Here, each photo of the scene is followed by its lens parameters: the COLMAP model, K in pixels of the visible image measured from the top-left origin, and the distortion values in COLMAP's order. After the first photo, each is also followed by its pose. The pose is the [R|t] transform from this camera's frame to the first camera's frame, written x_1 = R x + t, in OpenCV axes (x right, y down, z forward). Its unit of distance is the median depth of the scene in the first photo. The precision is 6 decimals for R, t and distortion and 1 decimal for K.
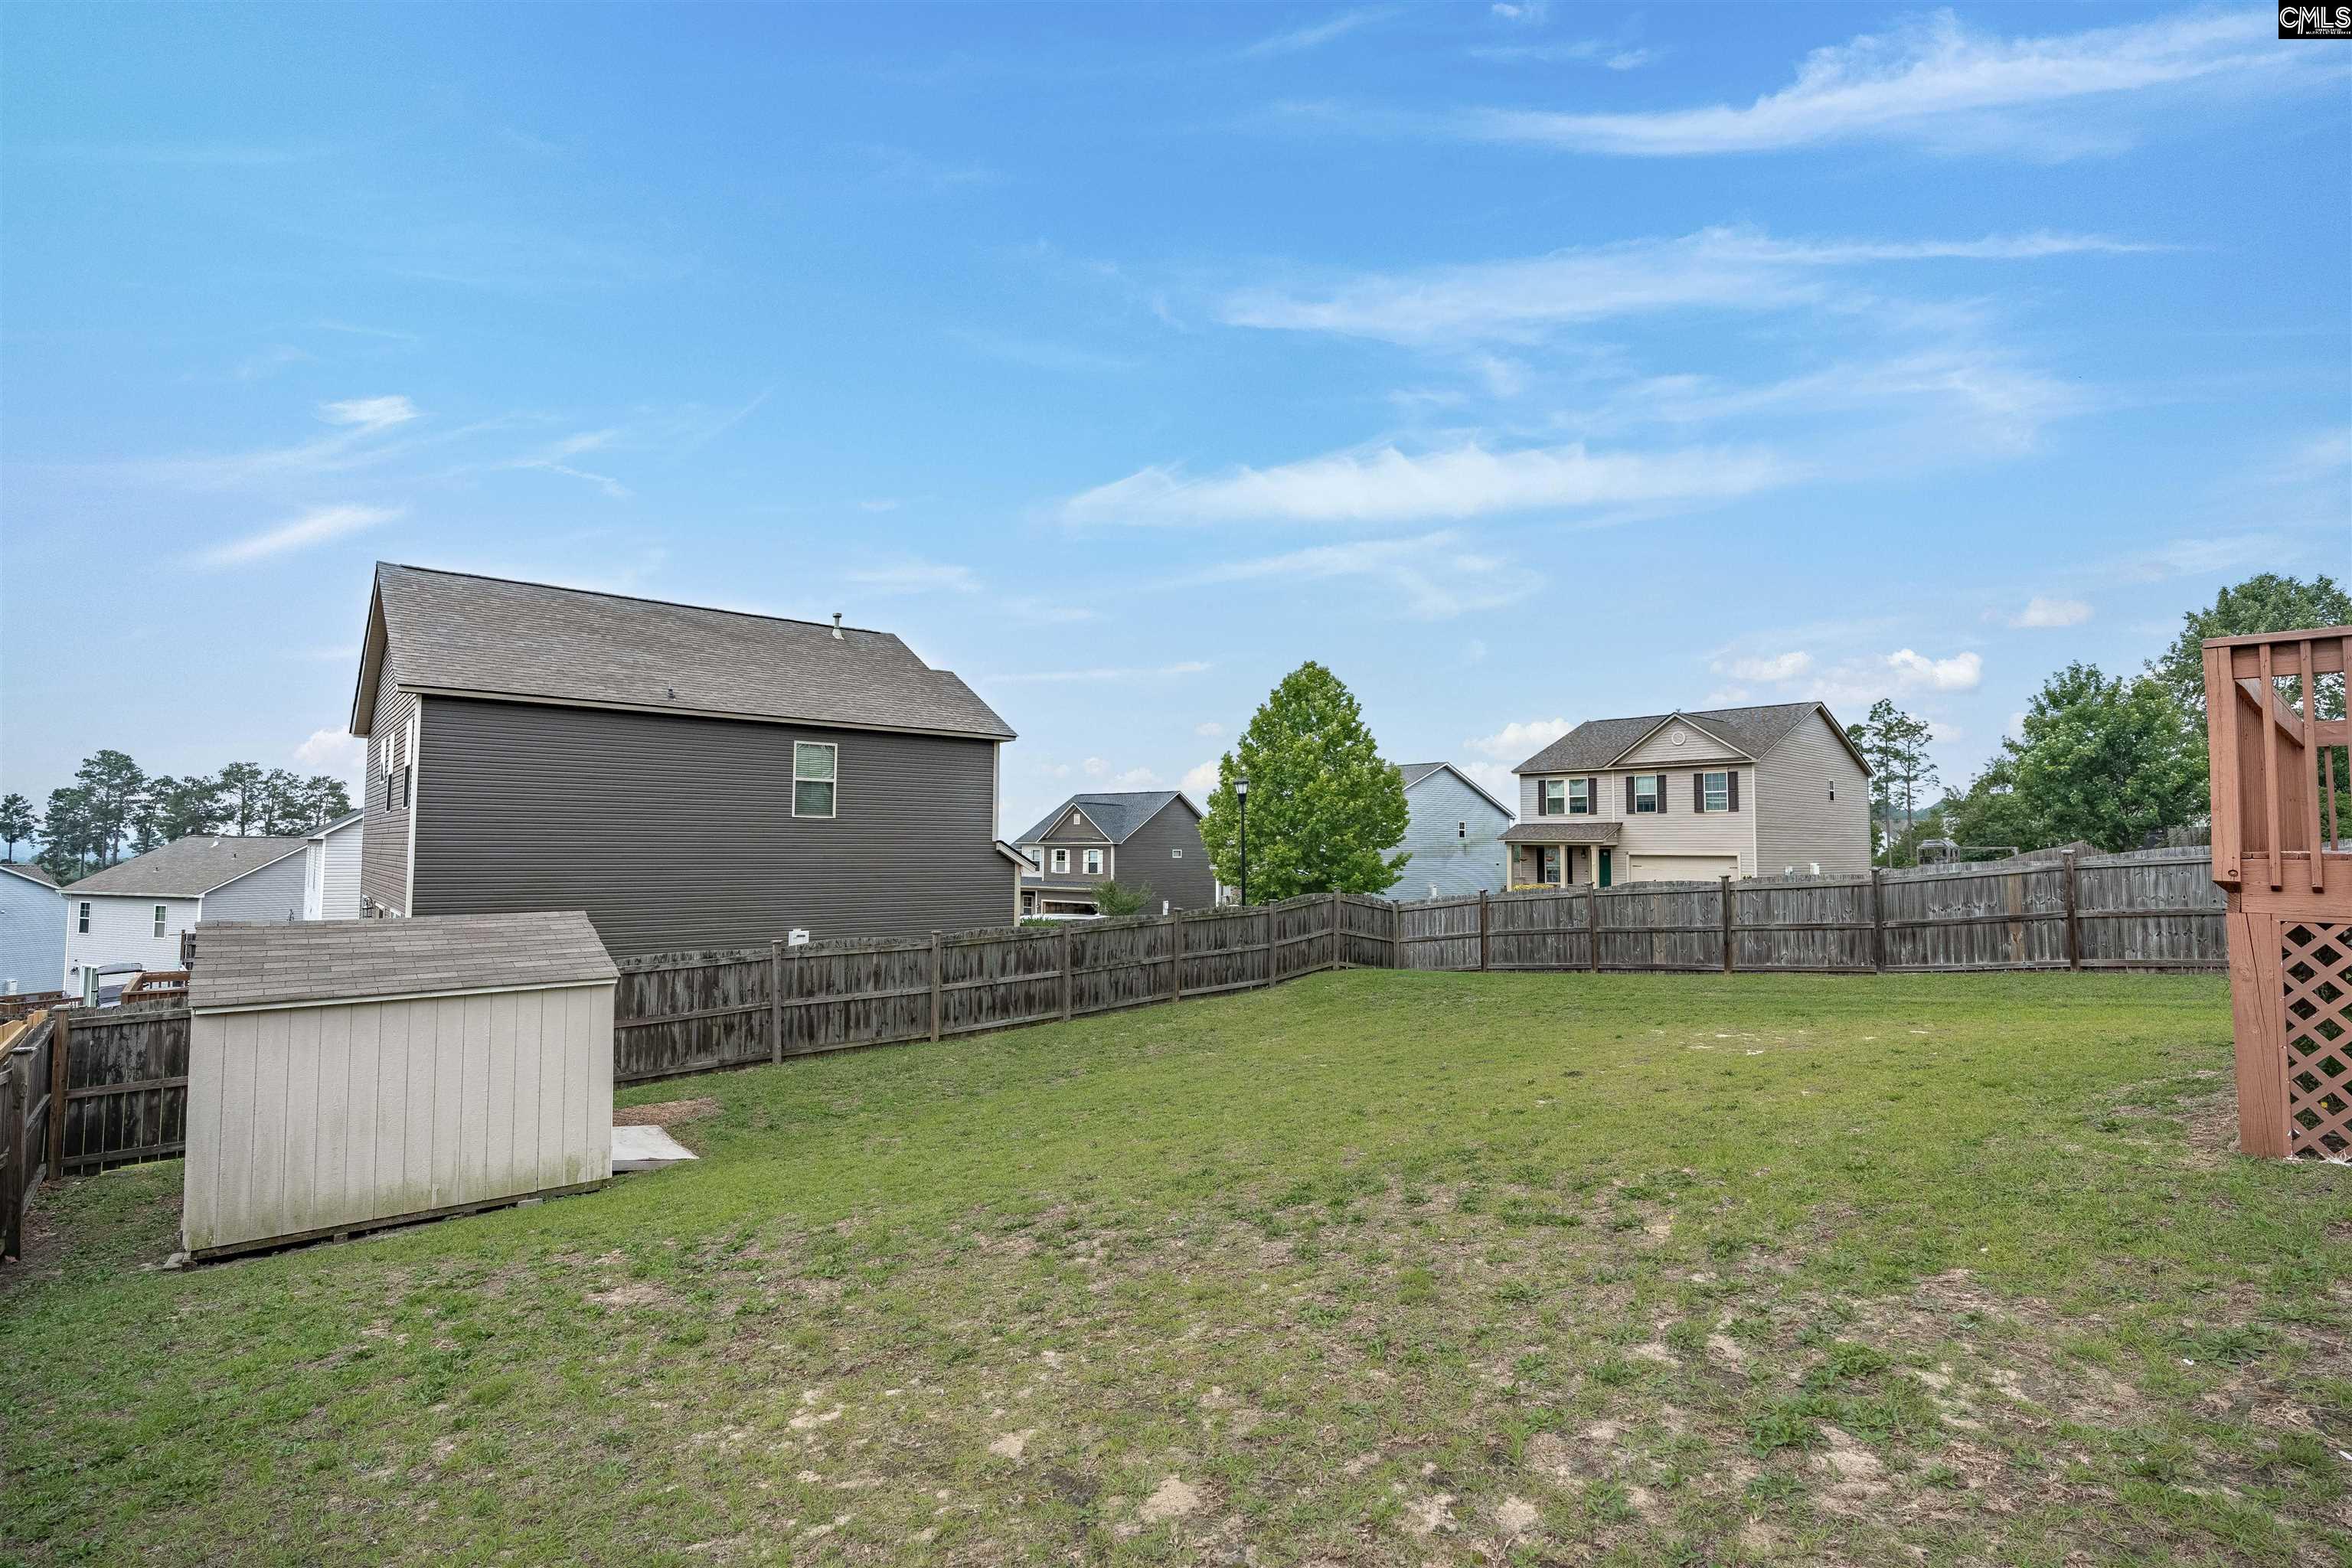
lens RADIAL K [[1091.3, 0, 1166.9], [0, 1091.3, 789.7], [0, 0, 1]] dist [-0.012193, 0.000013]
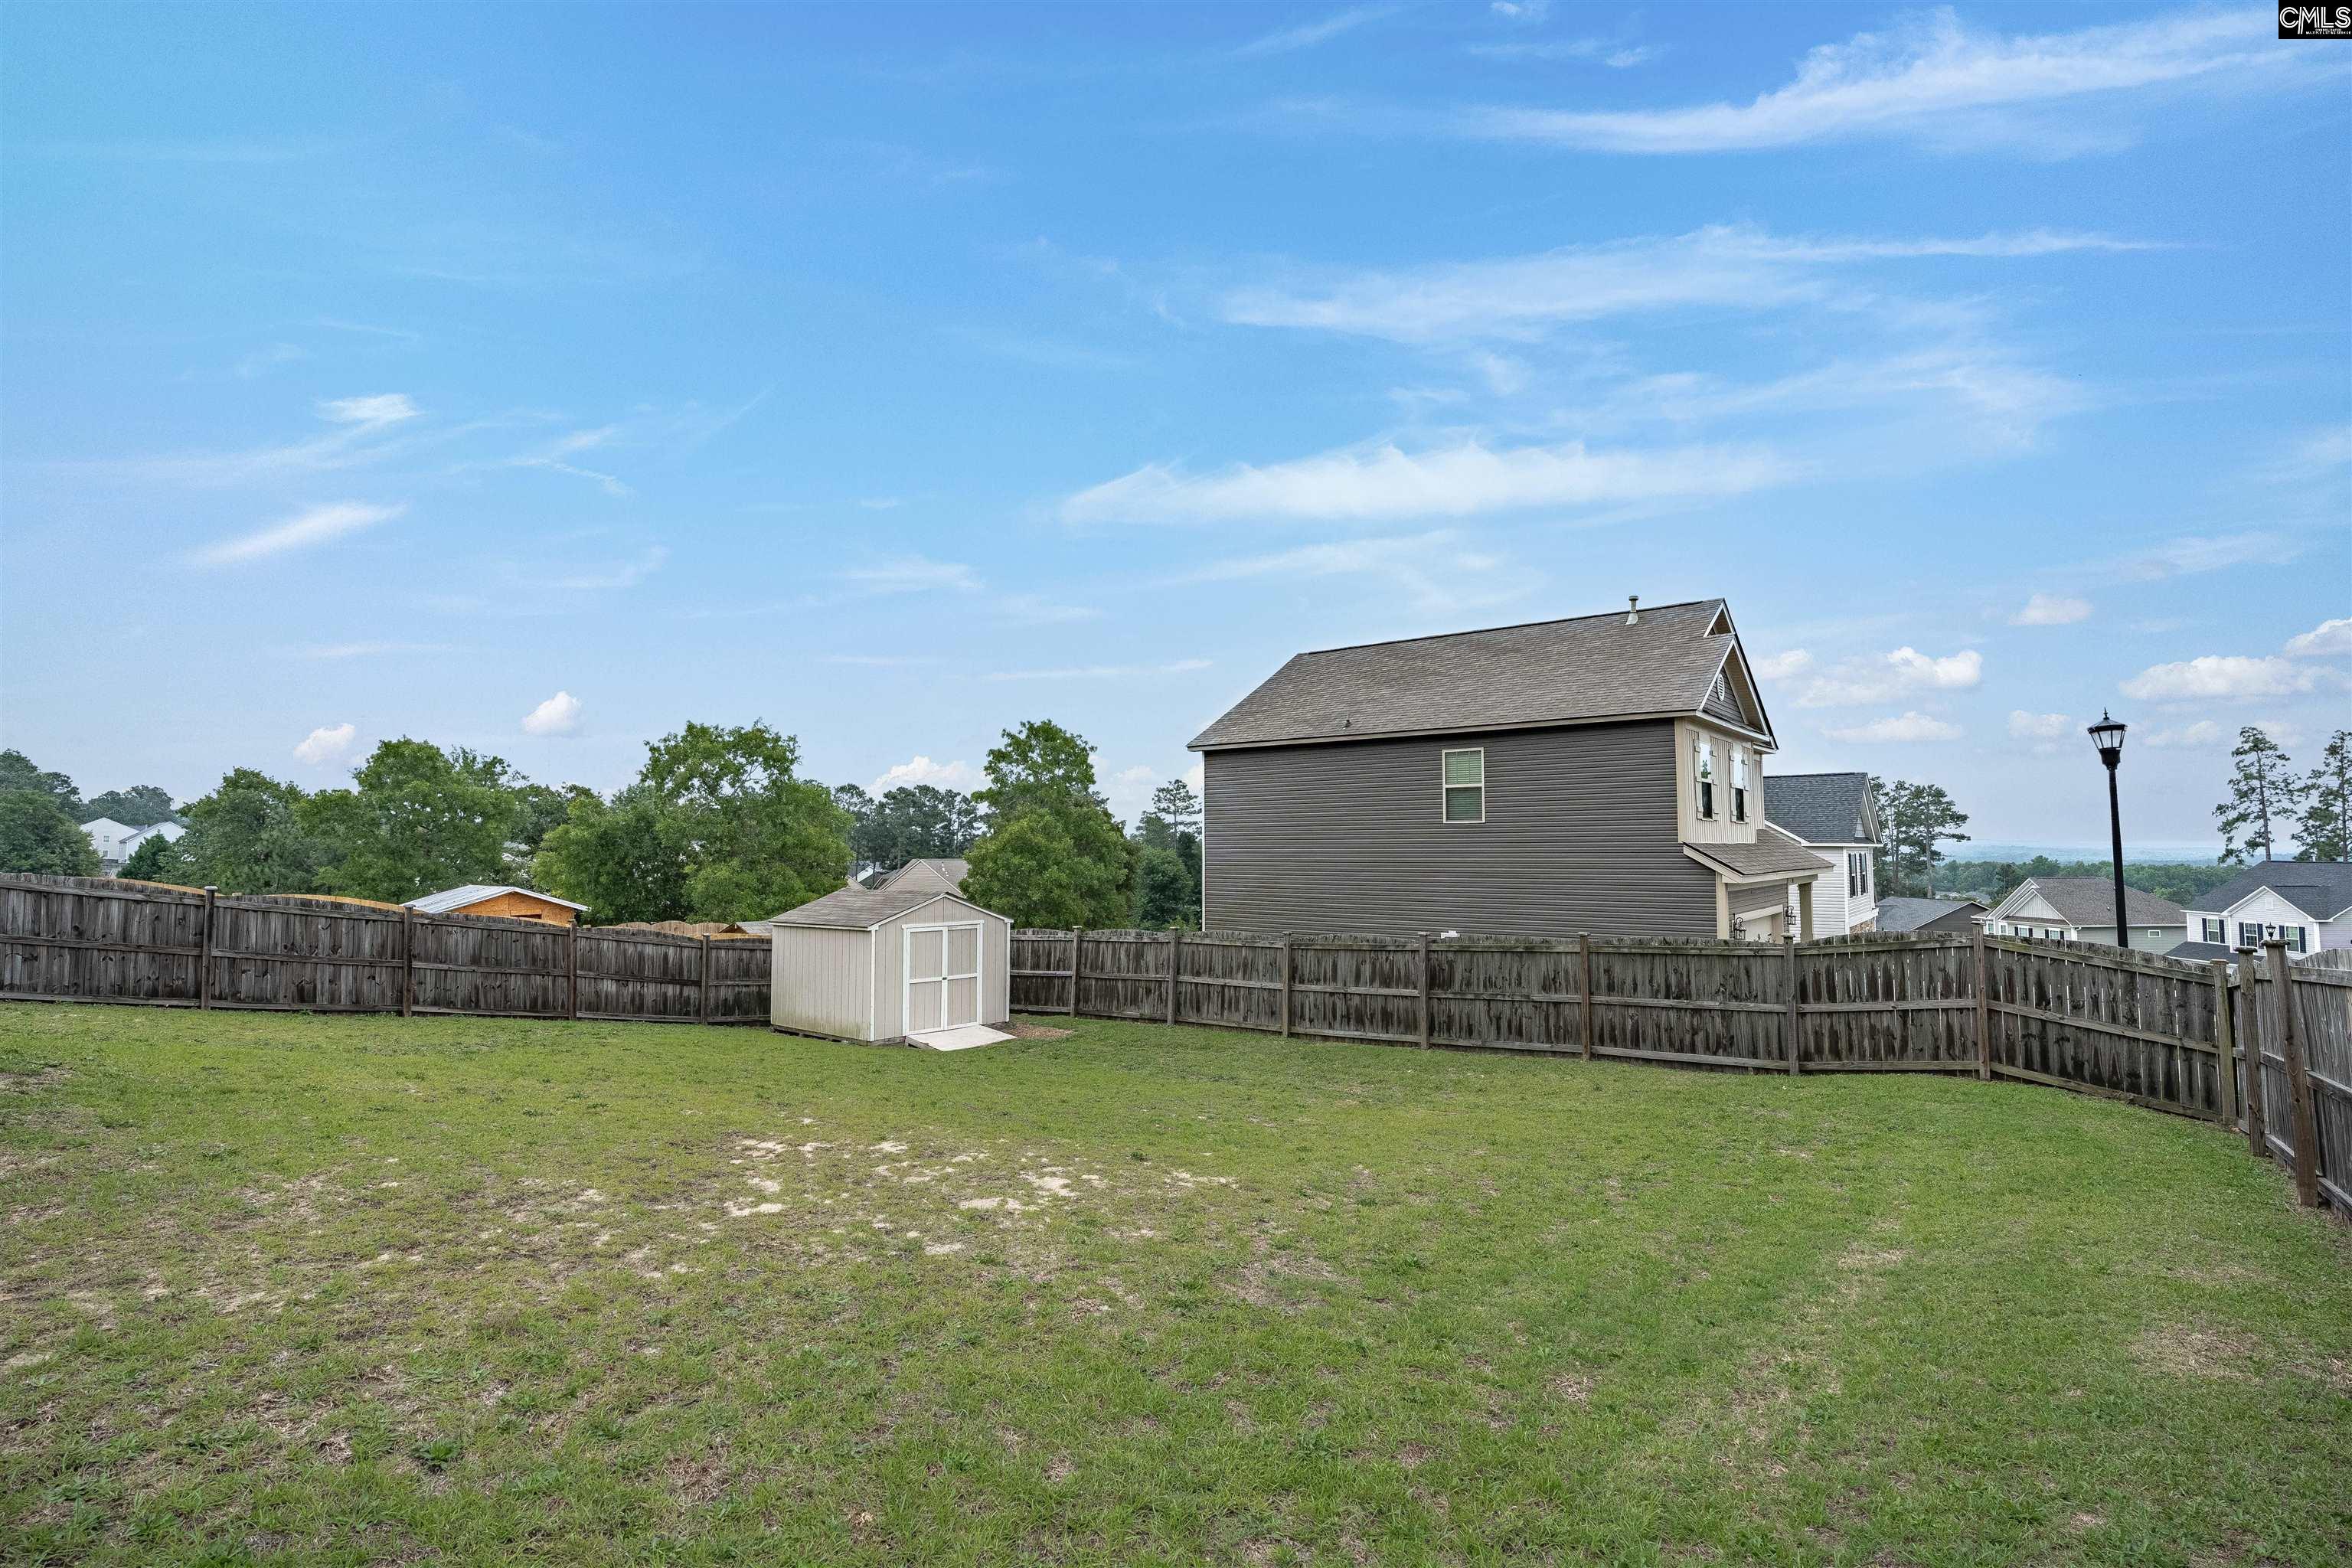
lens RADIAL K [[1091.3, 0, 1168.7], [0, 1091.3, 783.3], [0, 0, 1]] dist [-0.012193, 0.000013]
pose [[0.195276, -0.065773, -0.978540, 0.769685], [0.055938, 0.996871, -0.055842, 0.037135], [0.979152, -0.043833, 0.198345, 0.654565]]
